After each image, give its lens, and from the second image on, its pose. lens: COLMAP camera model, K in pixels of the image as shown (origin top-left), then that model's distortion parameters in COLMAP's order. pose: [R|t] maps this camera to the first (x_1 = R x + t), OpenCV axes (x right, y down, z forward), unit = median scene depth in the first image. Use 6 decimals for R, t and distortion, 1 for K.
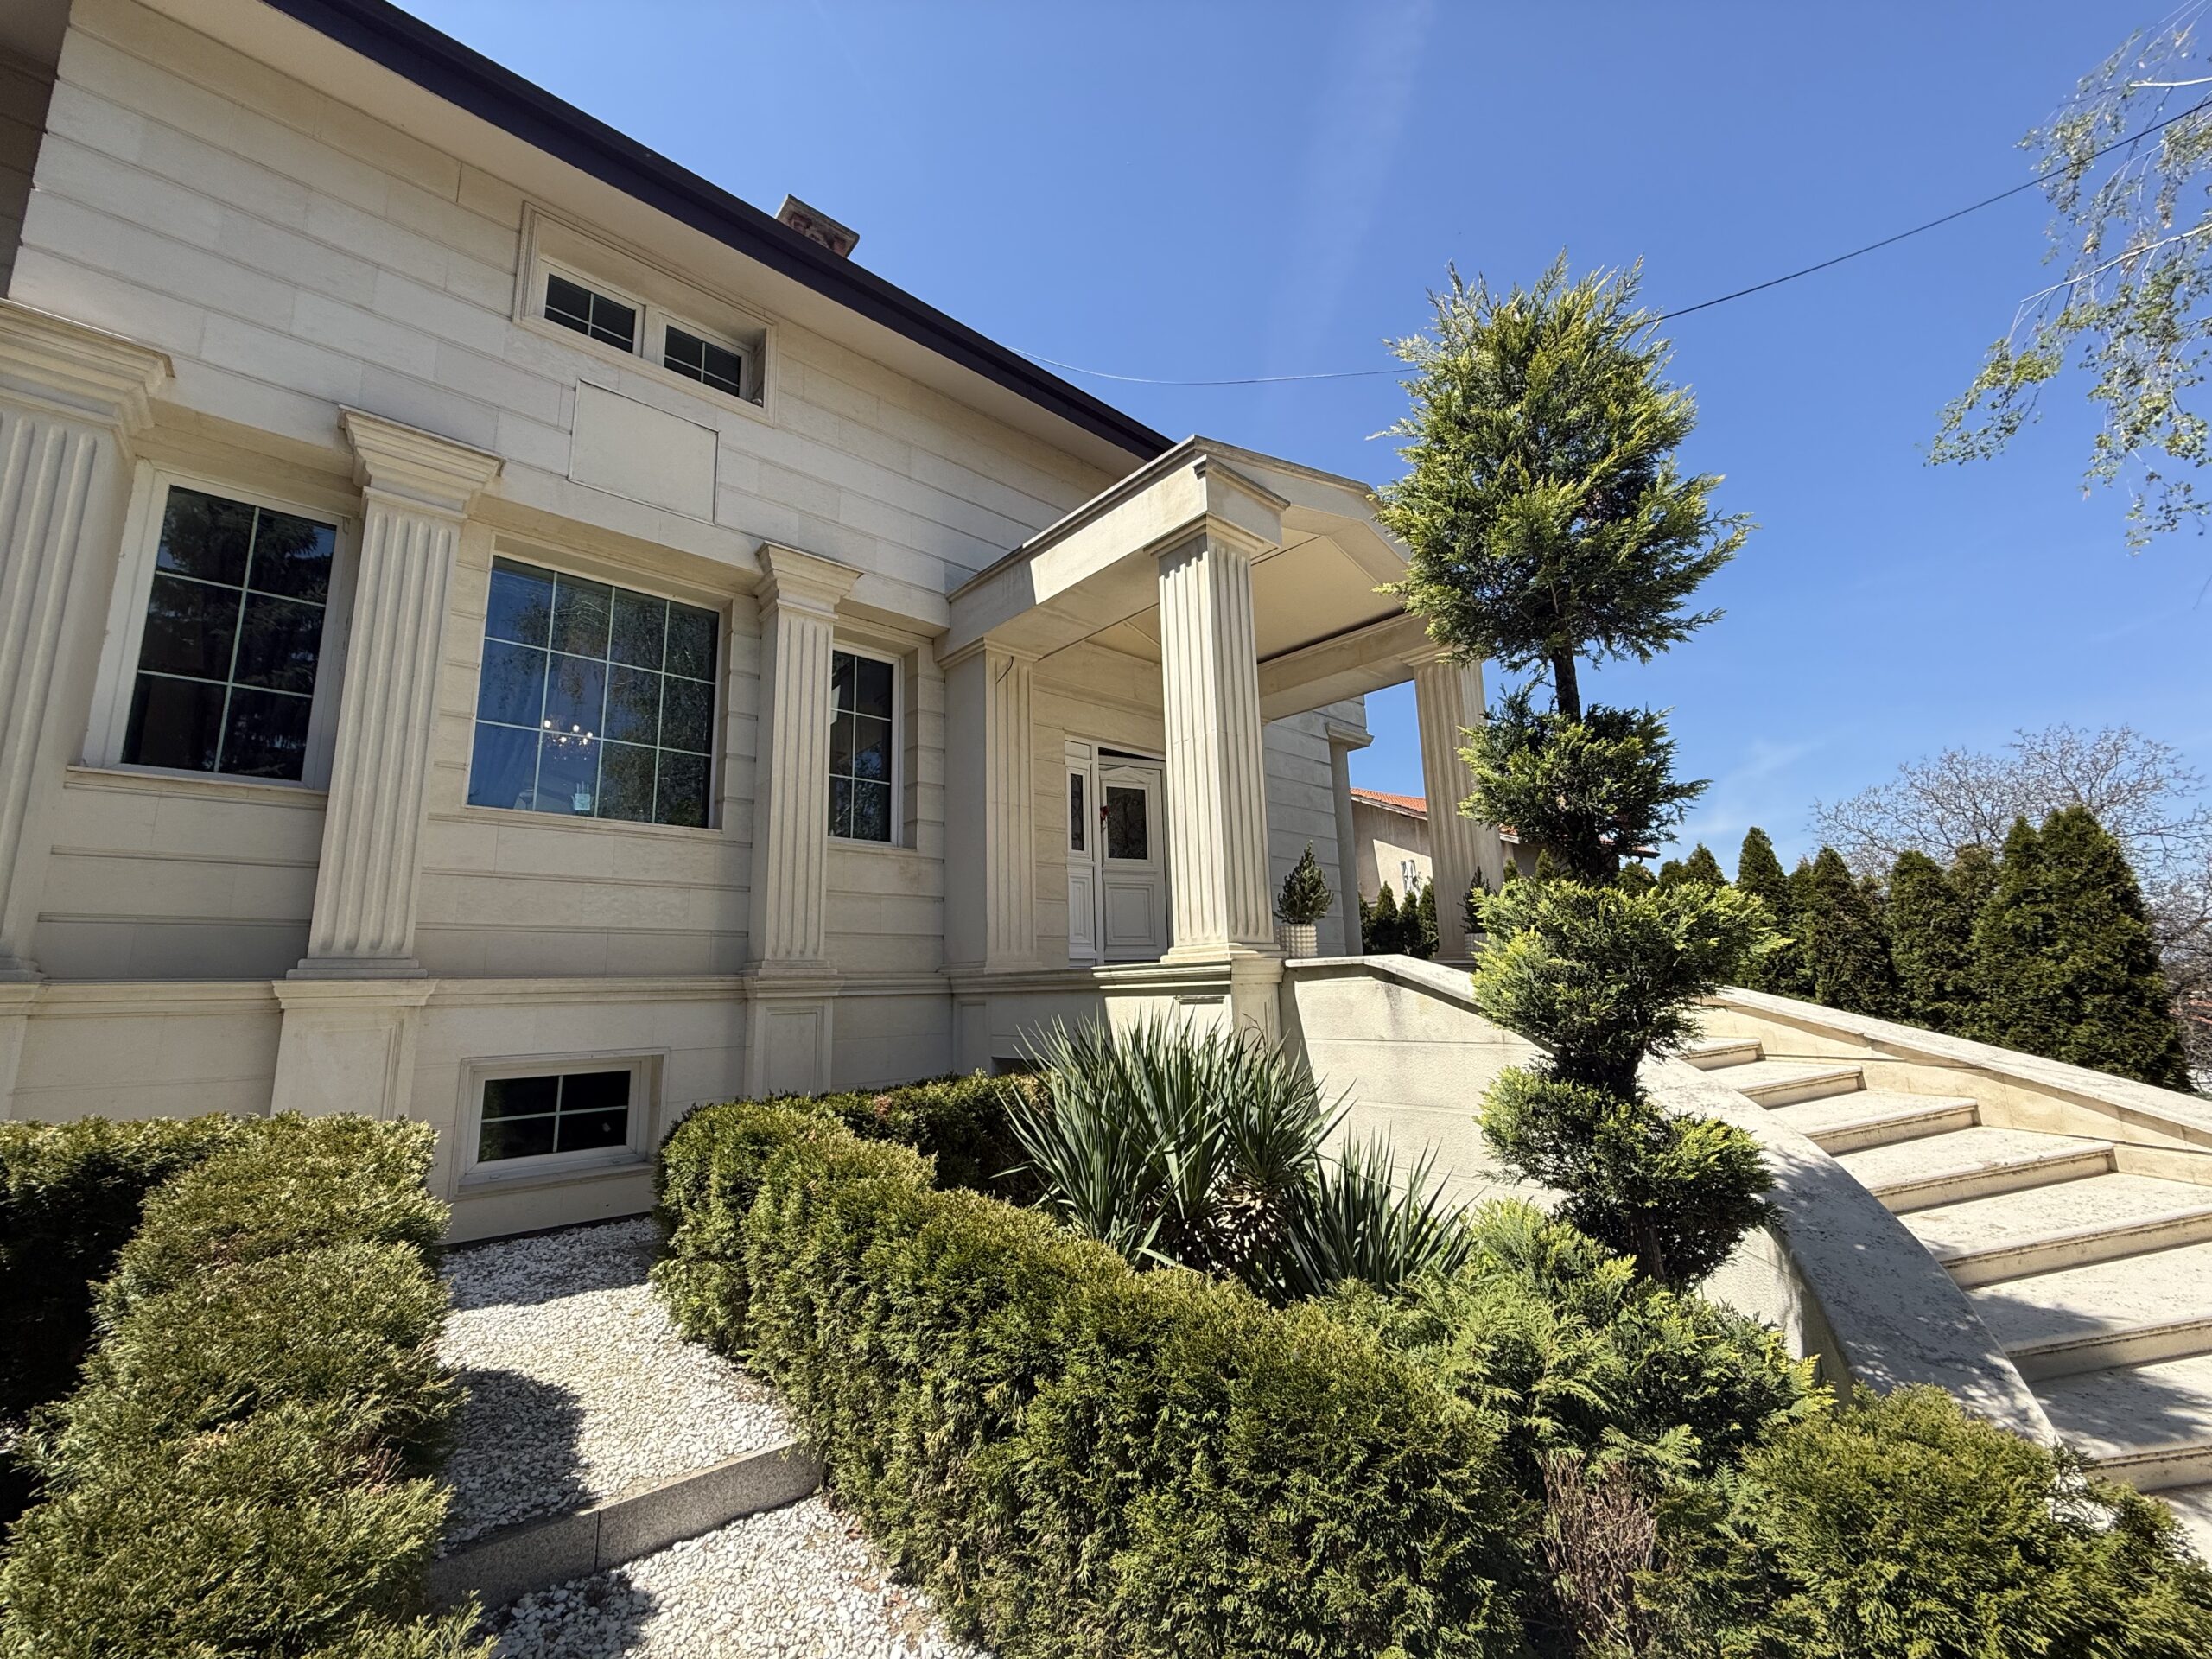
lens RADIAL K [[876.8, 0, 1096.0], [0, 876.8, 831.7], [0, 0, 1]] dist [0.002047, -0.000182]
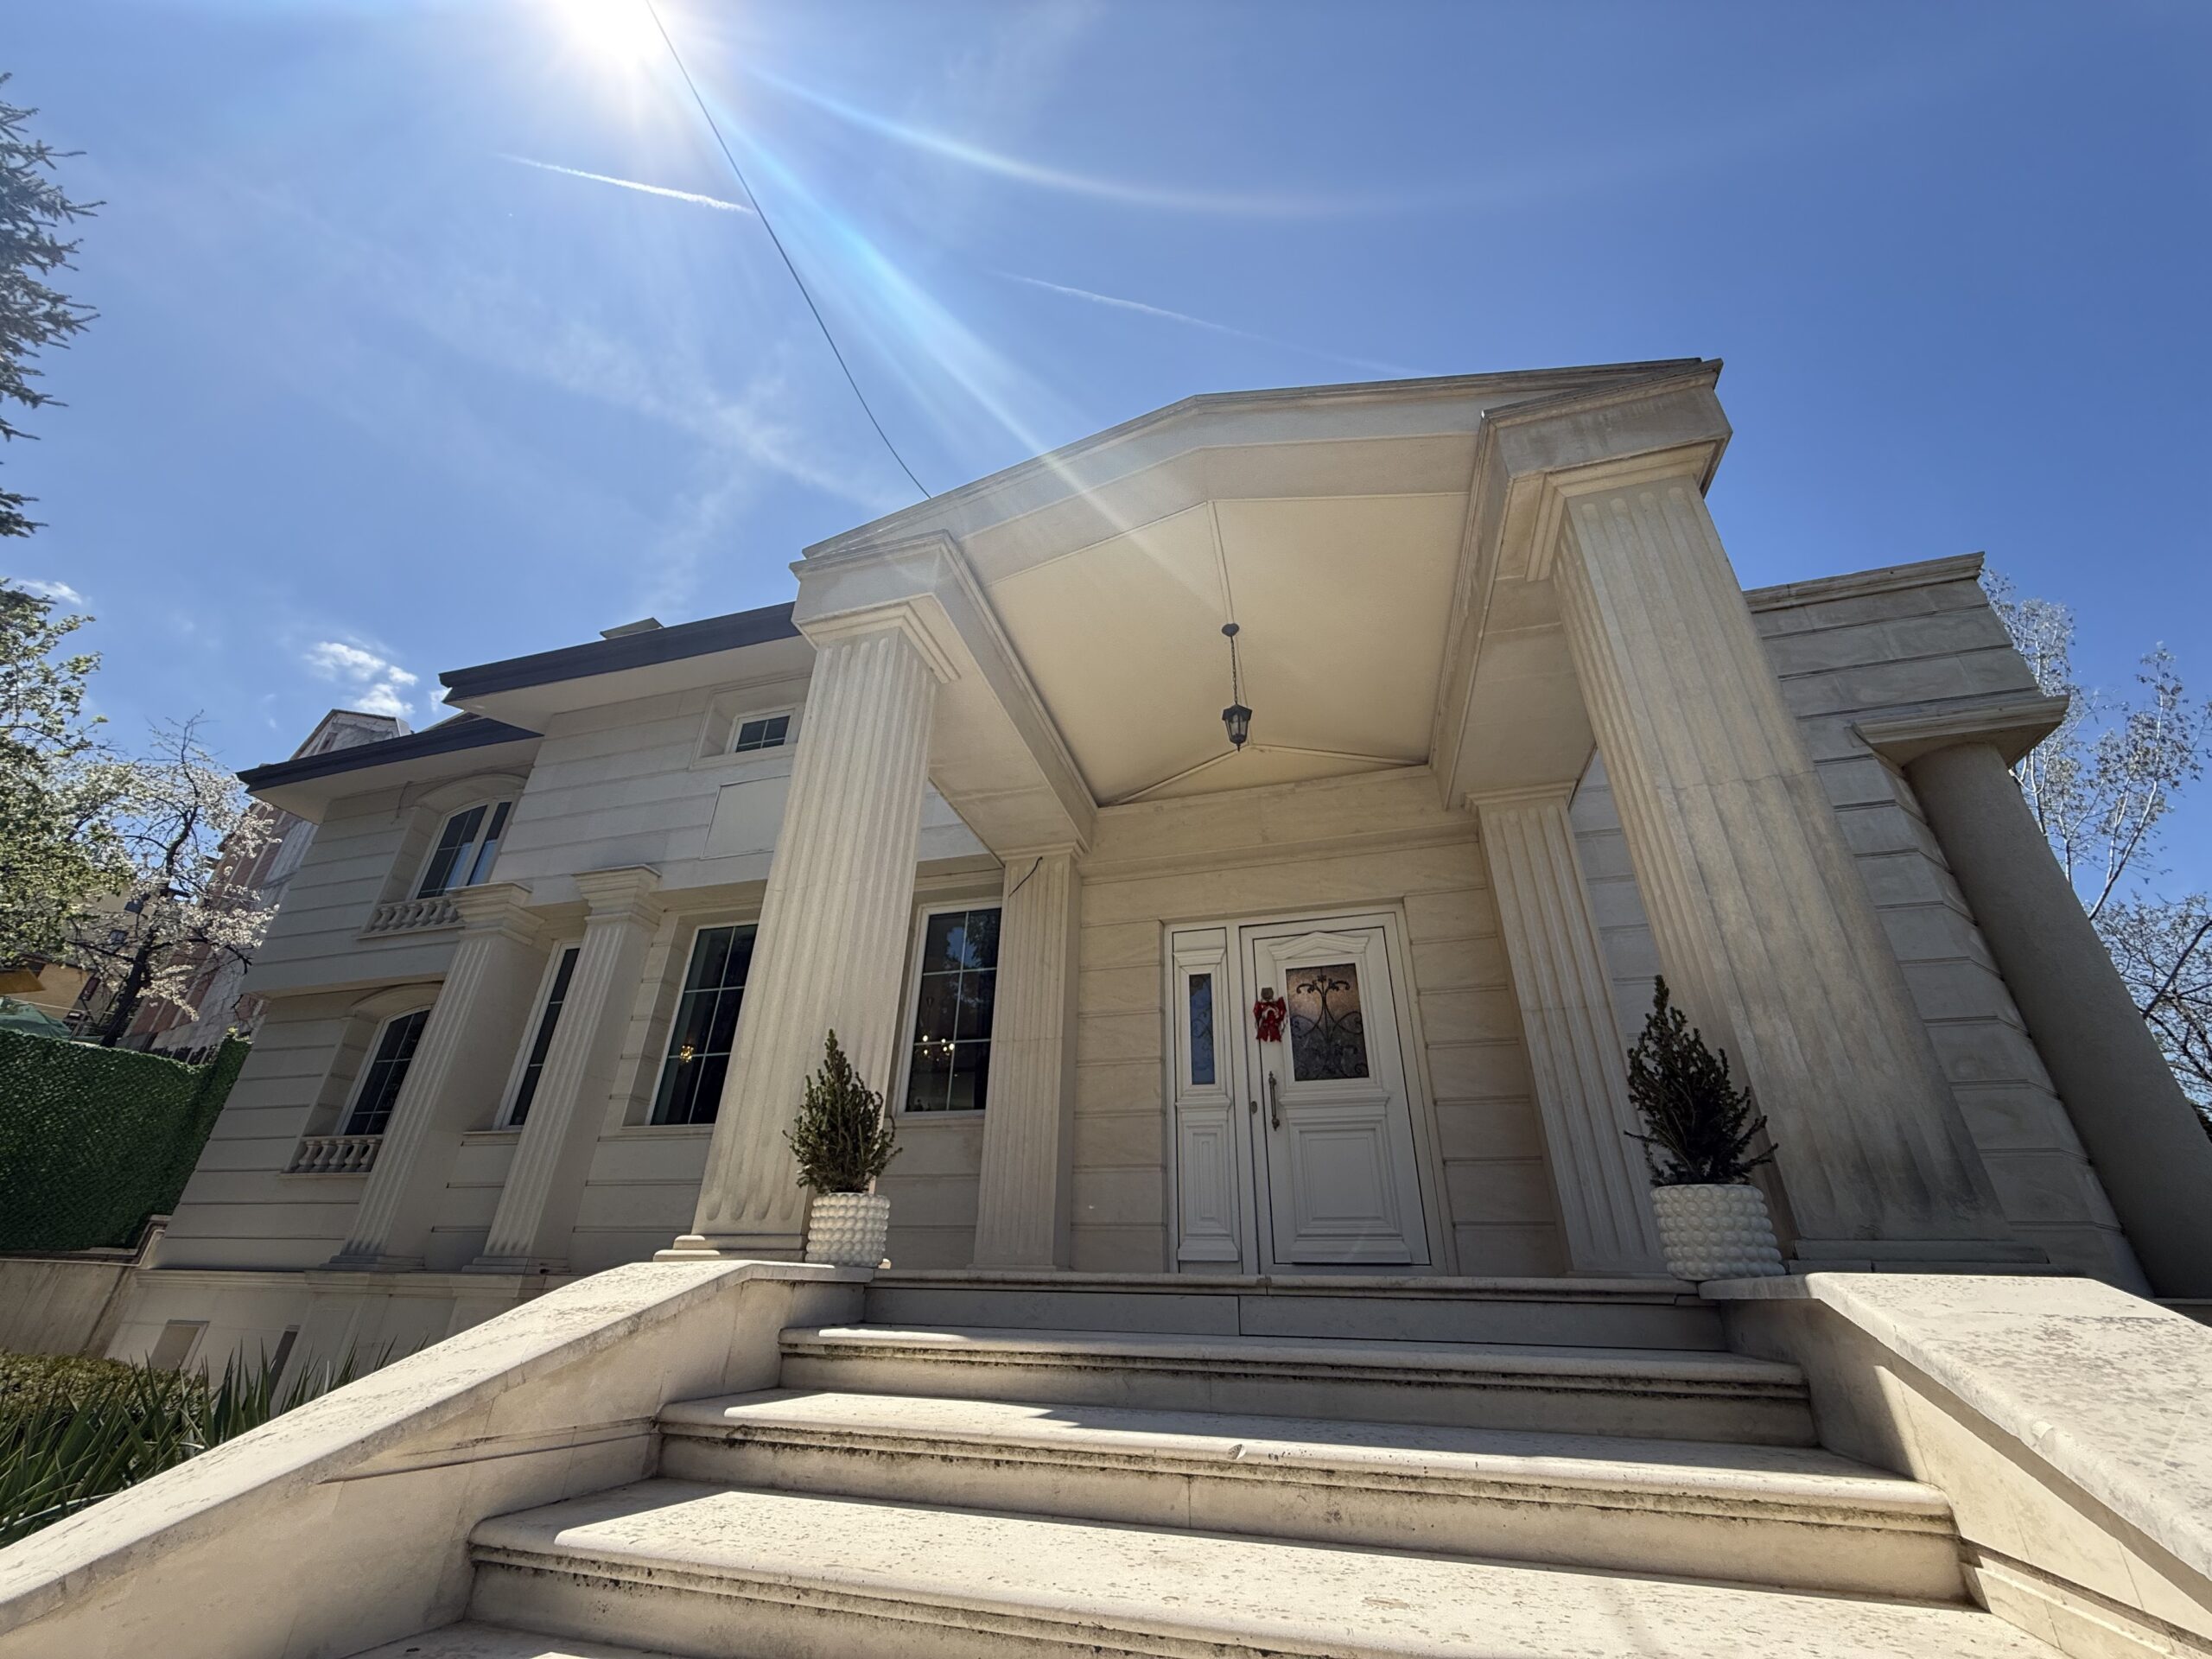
lens RADIAL K [[876.8, 0, 1106.5], [0, 876.8, 817.8], [0, 0, 1]] dist [0.002047, -0.000182]
pose [[0.539924, -0.369319, -0.756363, 0.711632], [0.120410, 0.923247, -0.364852, 0.093084], [0.833057, 0.105919, 0.542953, 0.725631]]
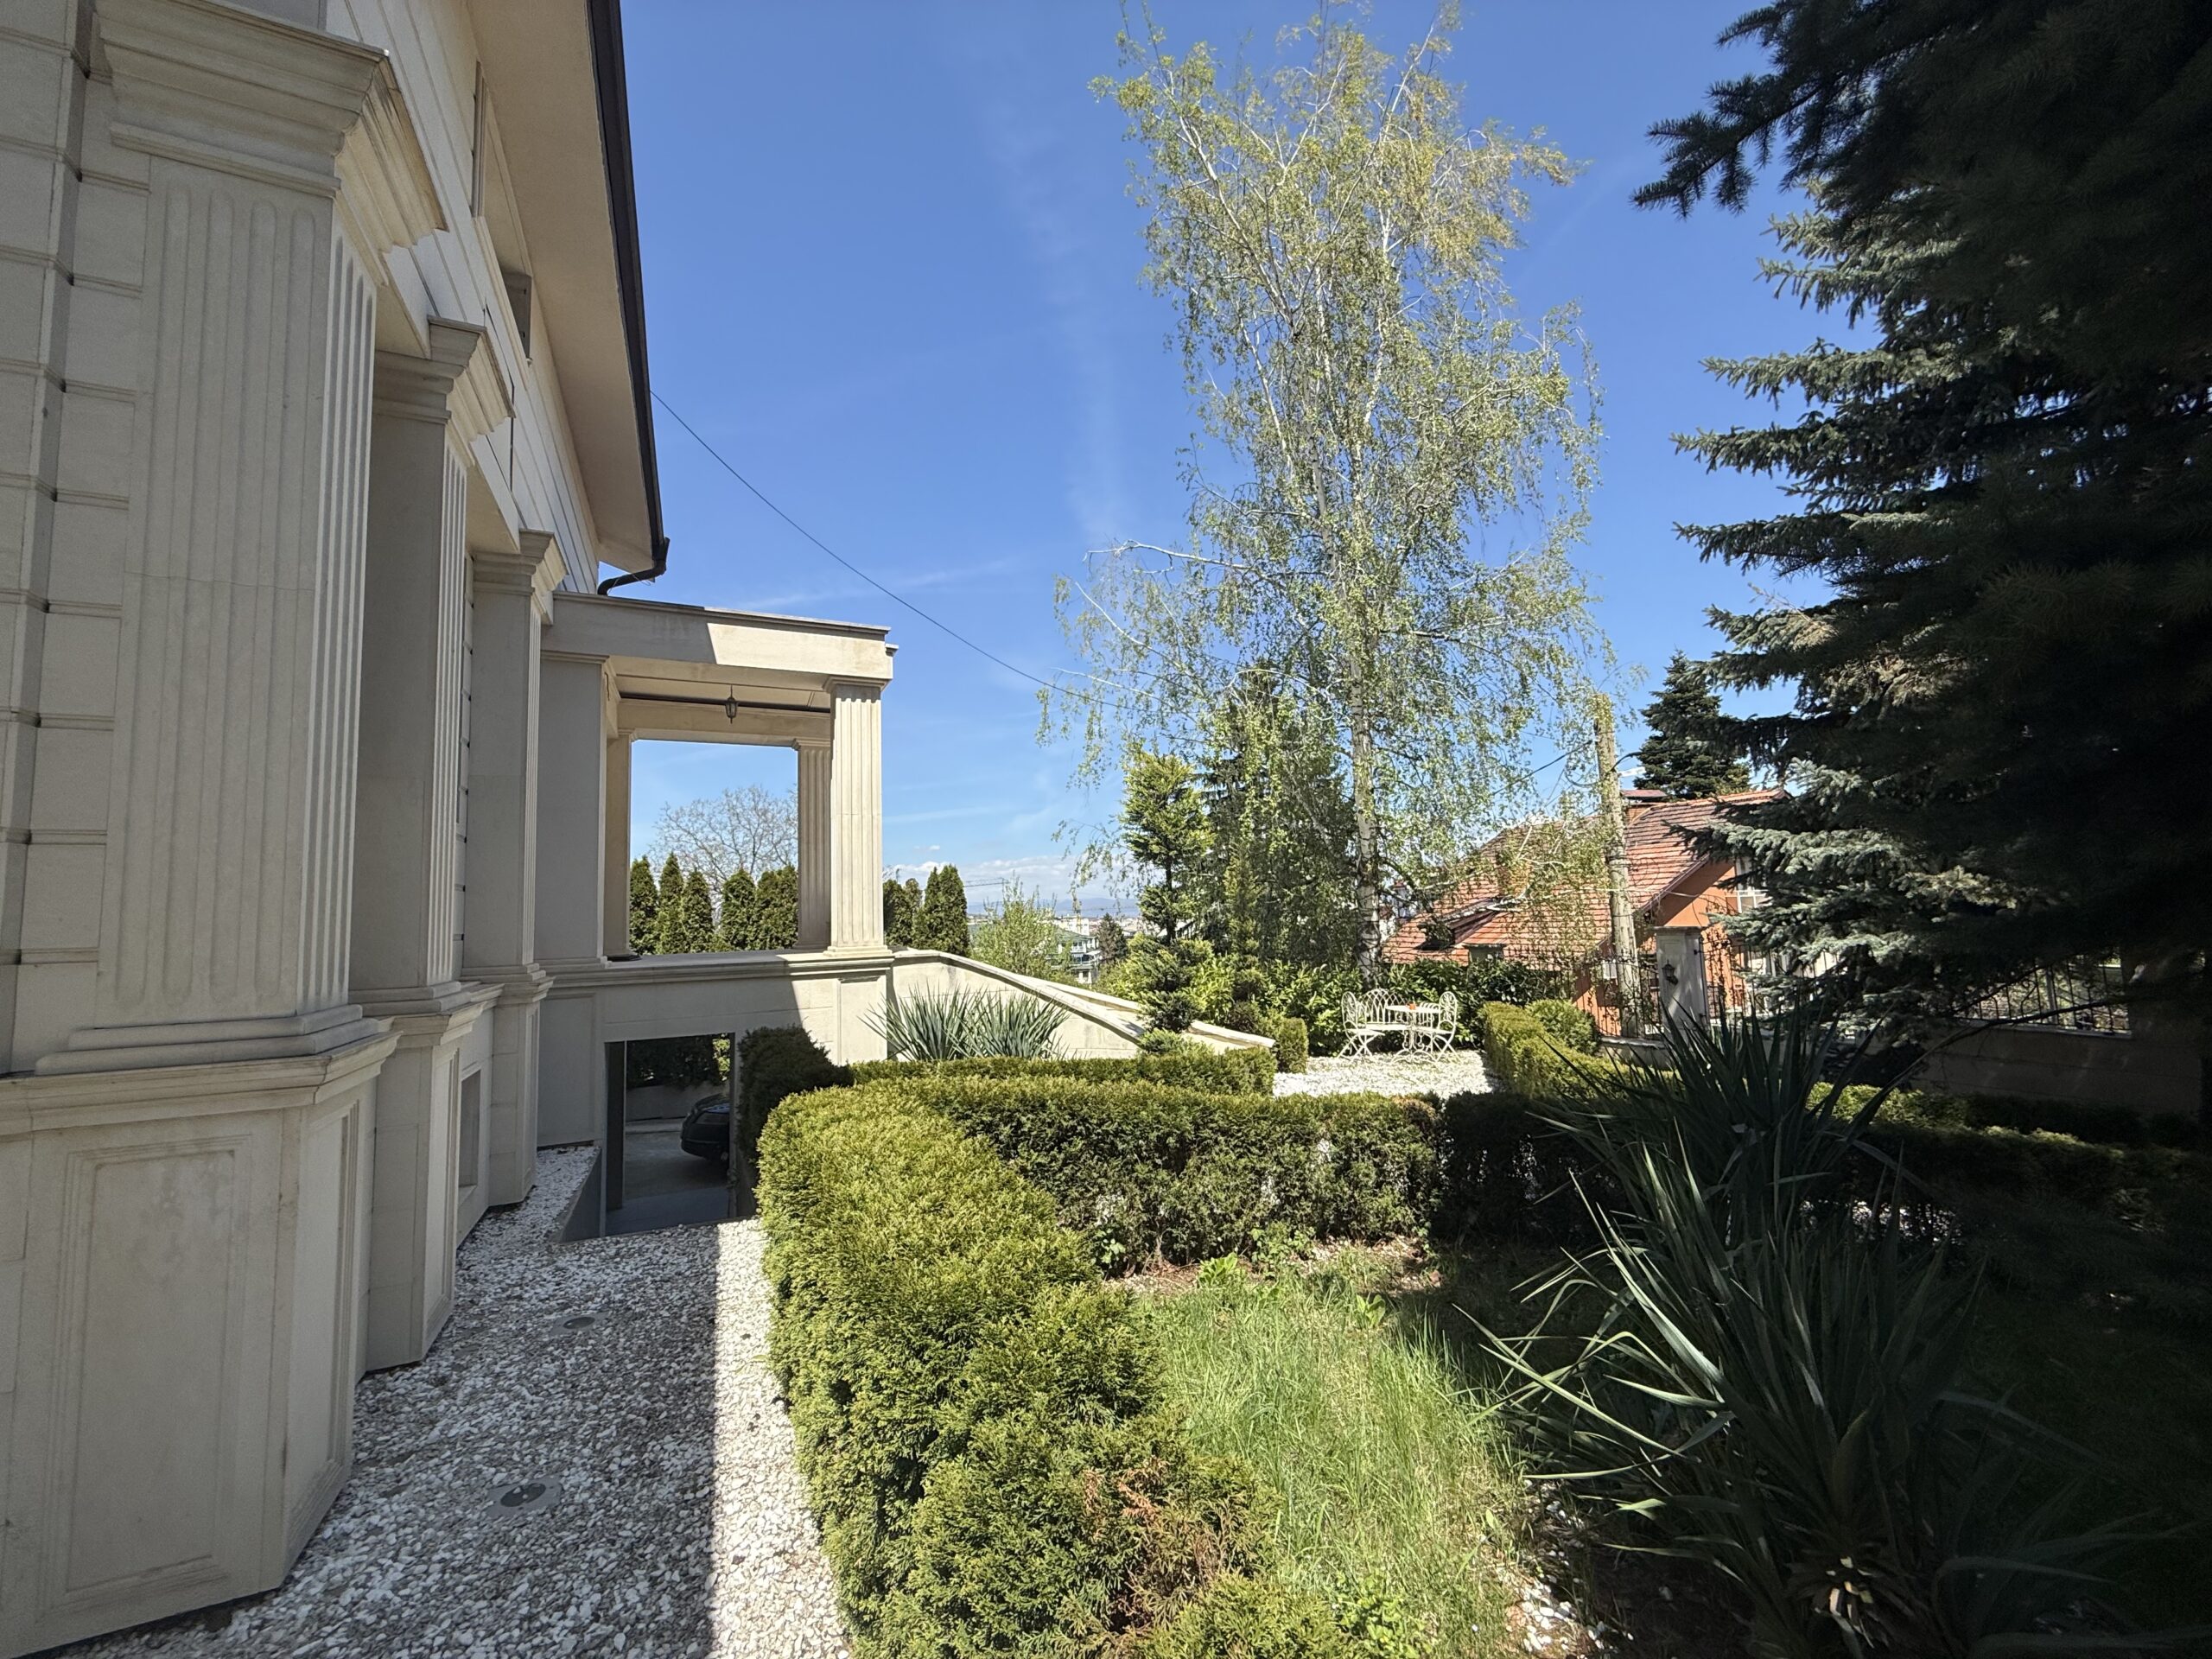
lens RADIAL K [[876.8, 0, 1105.6], [0, 876.8, 836.9], [0, 0, 1]] dist [0.002047, -0.000182]
pose [[0.278351, 0.102451, 0.955000, -1.137092], [-0.150137, 0.986713, -0.062093, -0.032536], [-0.948672, -0.126097, 0.290035, 0.102814]]
